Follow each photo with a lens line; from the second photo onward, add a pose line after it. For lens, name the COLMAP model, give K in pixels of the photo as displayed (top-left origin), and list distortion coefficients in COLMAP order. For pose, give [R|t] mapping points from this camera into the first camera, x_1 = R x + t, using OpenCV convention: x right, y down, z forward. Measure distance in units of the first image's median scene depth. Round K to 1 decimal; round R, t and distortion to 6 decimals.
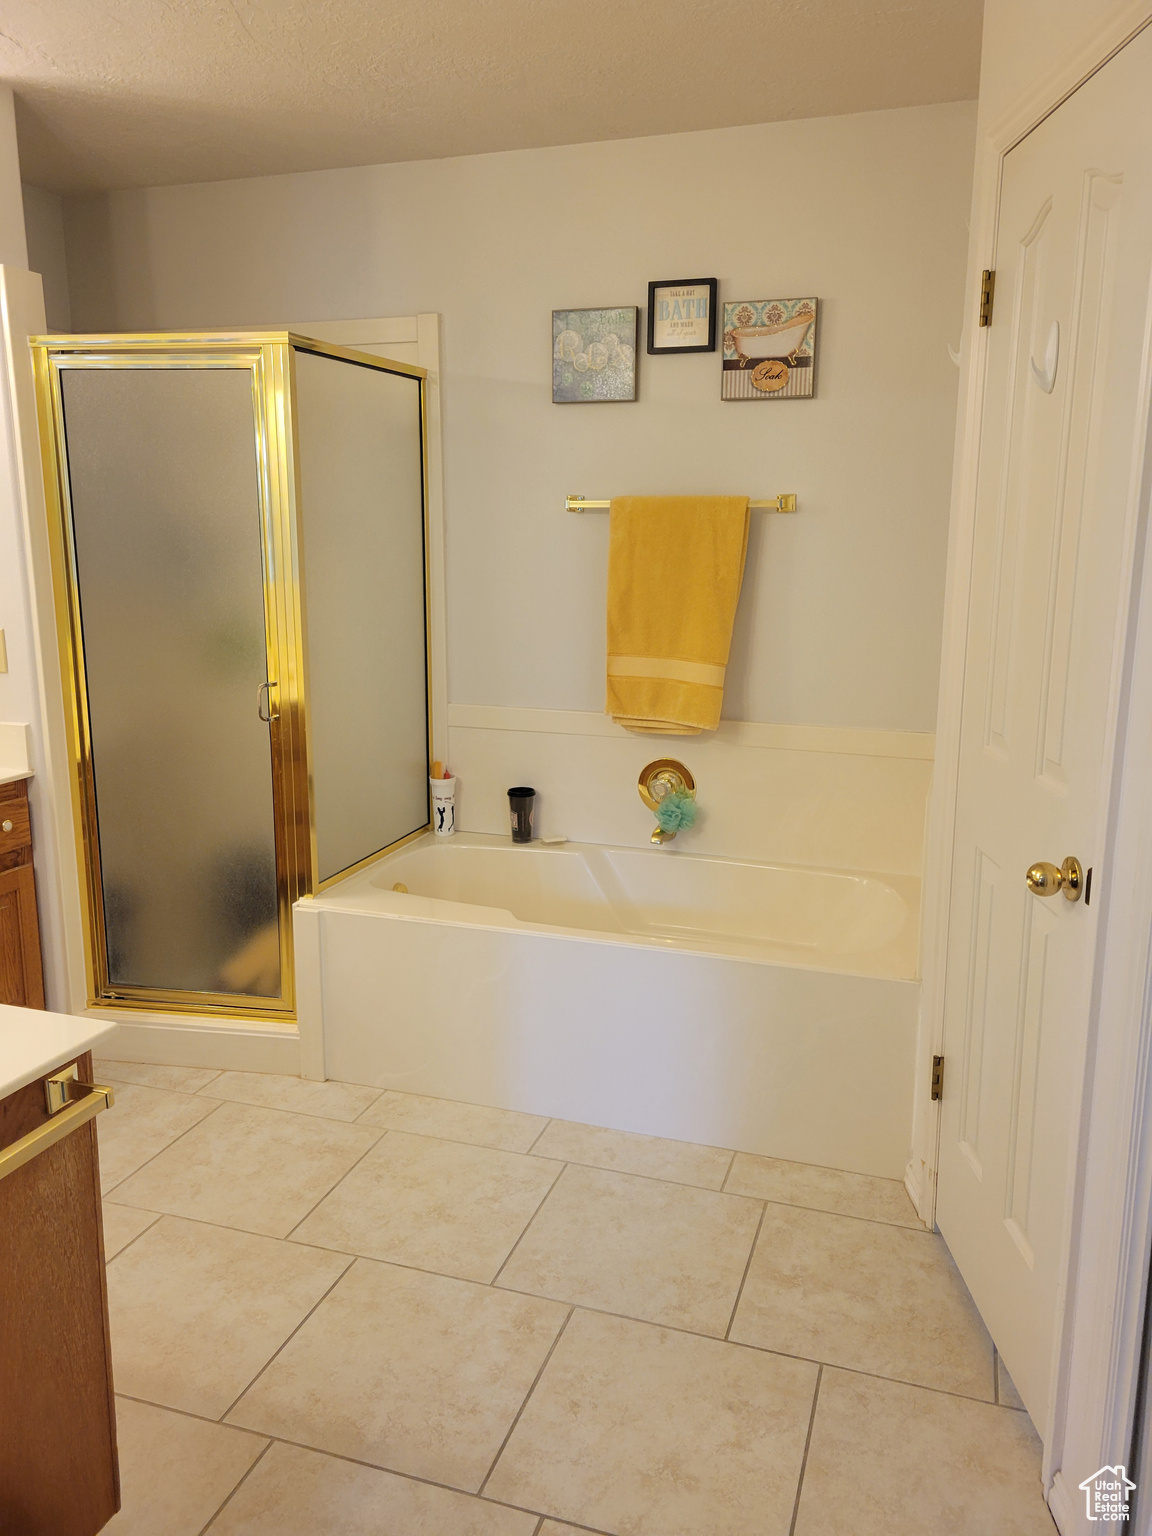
lens RADIAL K [[1186.5, 0, 576.0], [0, 1186.5, 768.0], [0, 0, 1]] dist [0.033081, -0.007569]
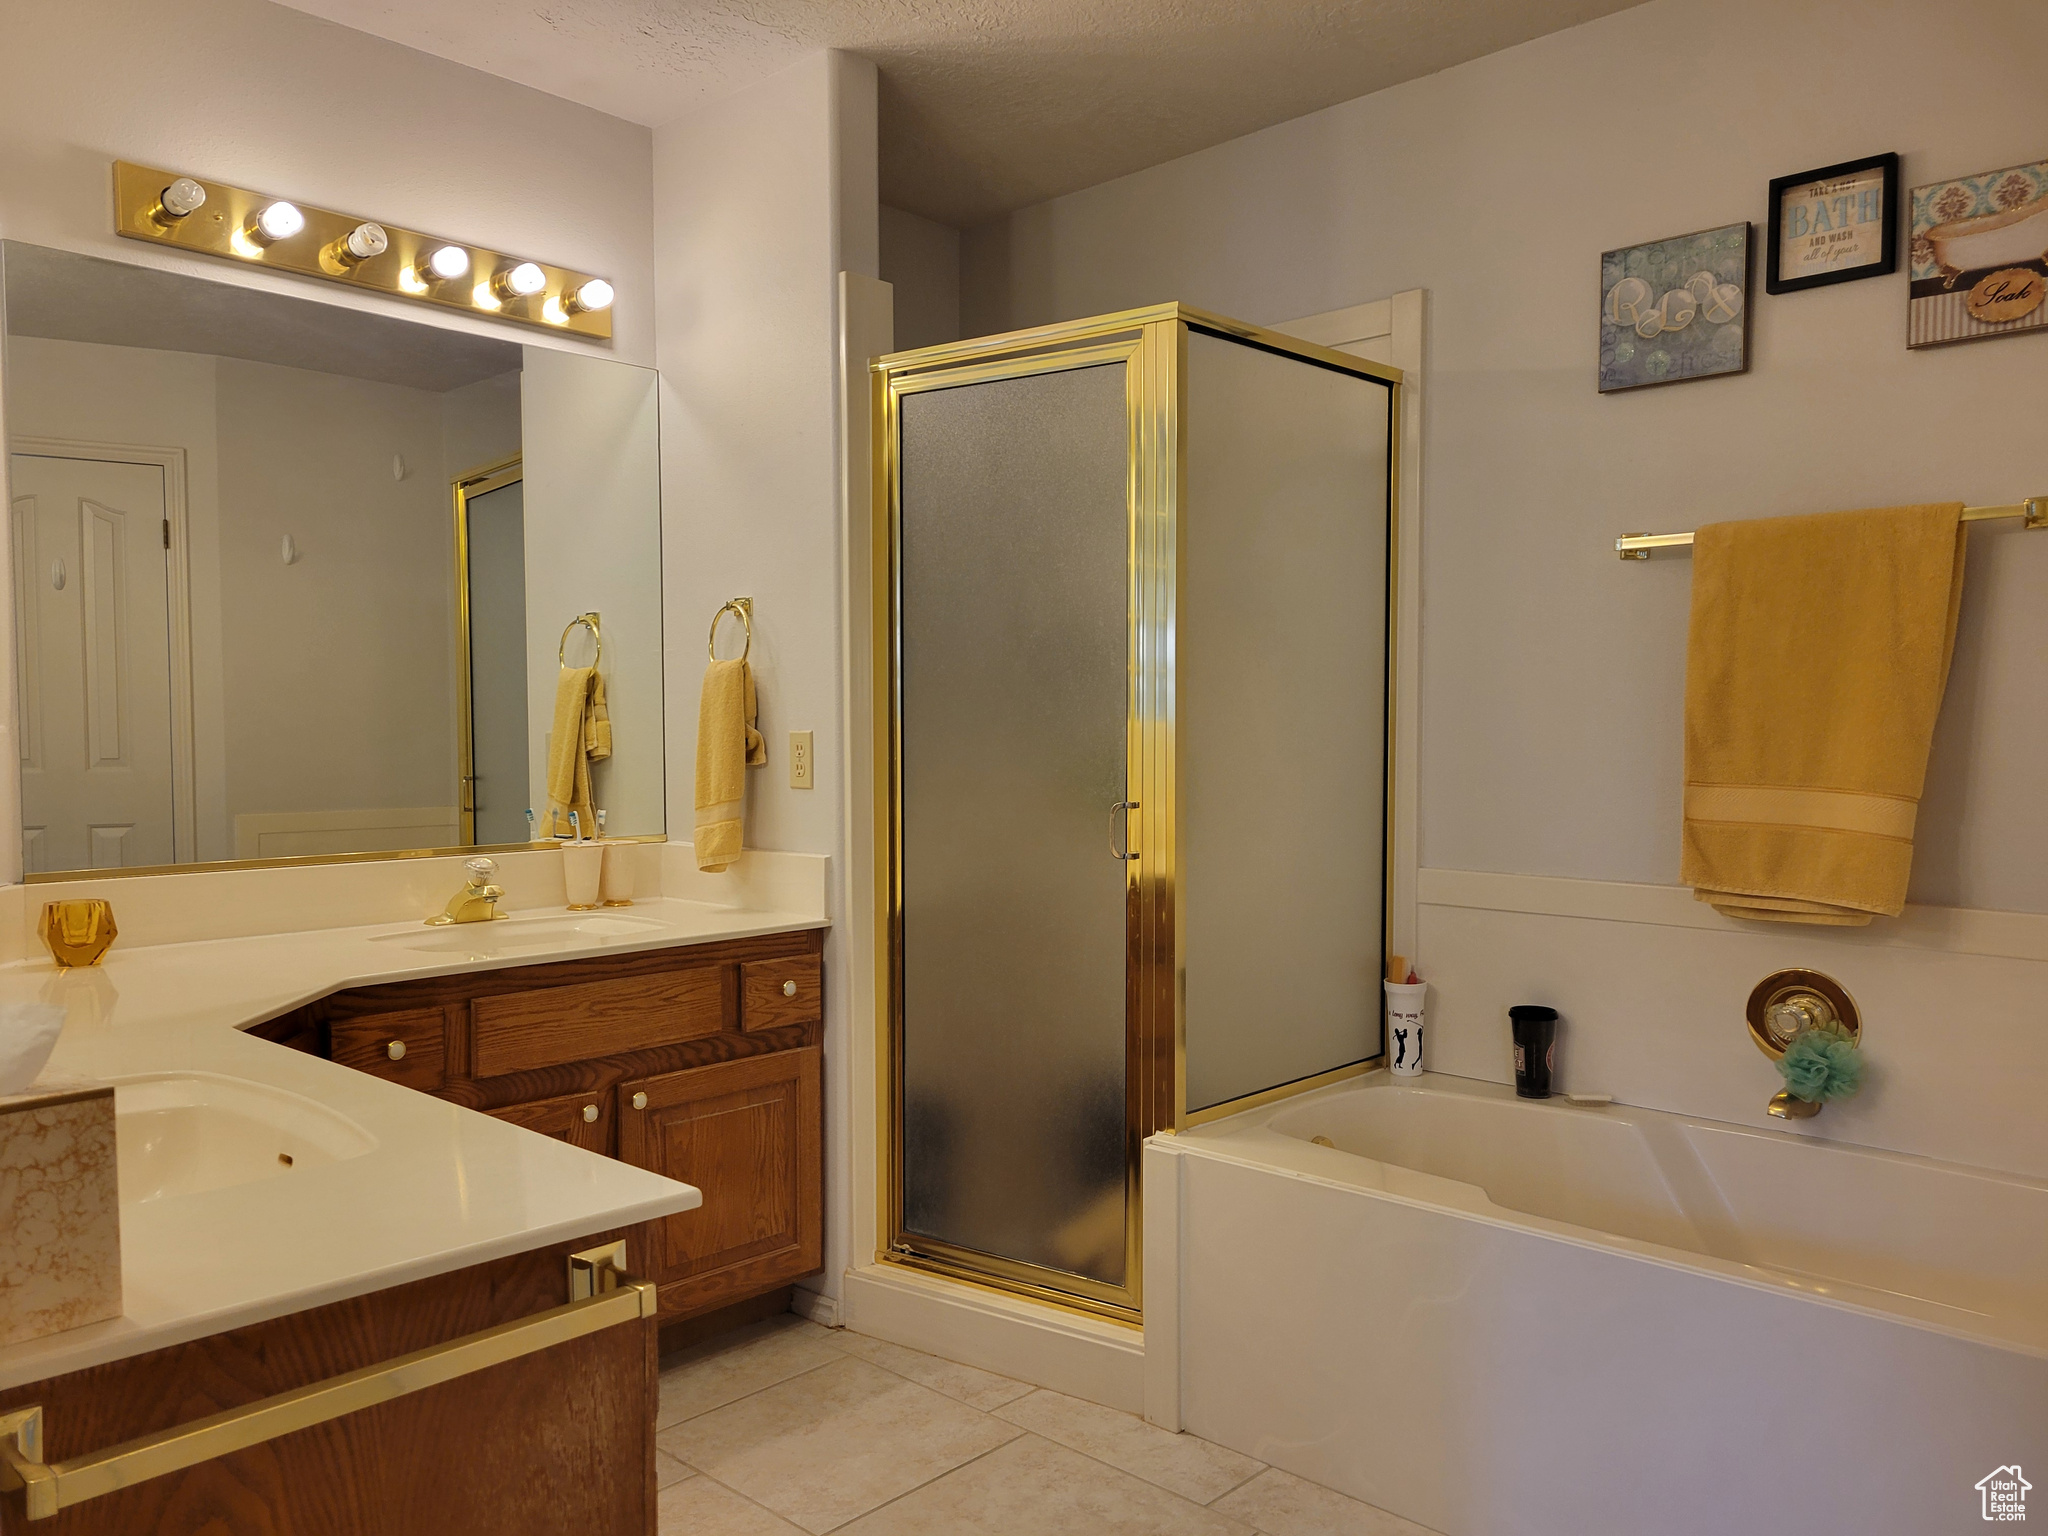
lens RADIAL K [[1558.3, 0, 976.7], [0, 1558.3, 799.5], [0, 0, 1]] dist [0.061096, -0.047950]
pose [[0.901335, 0.015087, -0.432859, 0.049402], [-0.085391, 0.985968, -0.143442, 0.058366], [0.424621, 0.166252, 0.889976, 0.147808]]
